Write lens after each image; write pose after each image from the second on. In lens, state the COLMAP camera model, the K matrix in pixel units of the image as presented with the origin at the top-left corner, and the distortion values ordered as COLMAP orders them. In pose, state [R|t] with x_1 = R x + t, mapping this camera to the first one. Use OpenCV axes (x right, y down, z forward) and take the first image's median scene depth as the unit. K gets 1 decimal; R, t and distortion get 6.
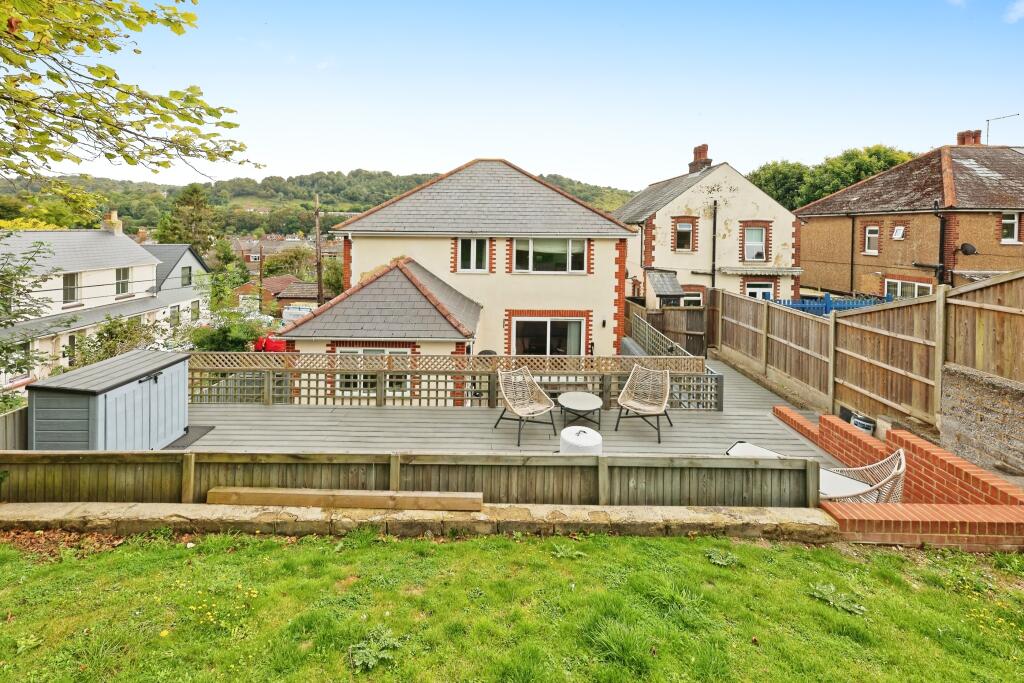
lens RADIAL K [[360.3, 0, 511.5], [0, 360.3, 342.9], [0, 0, 1]] dist [0.000807, 0.000035]
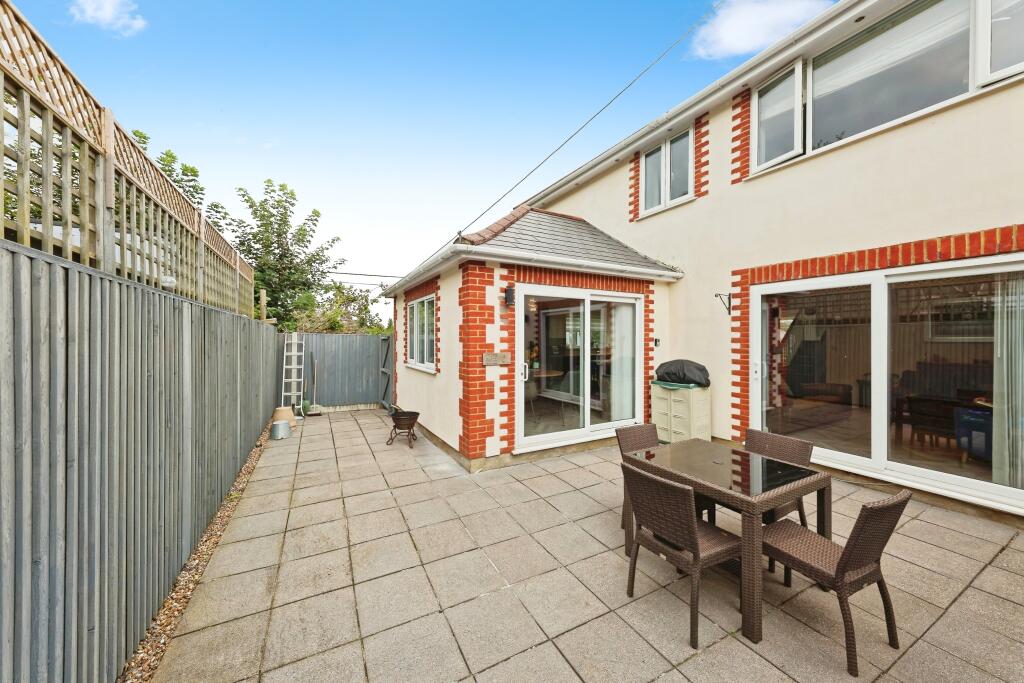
lens RADIAL K [[360.3, 0, 509.2], [0, 360.3, 339.3], [0, 0, 1]] dist [0.000807, 0.000035]
pose [[0.478365, -0.007442, -0.878129, 0.229059], [-0.001930, 0.999953, -0.009526, -0.008123], [0.878159, 0.006251, 0.478328, 0.567998]]
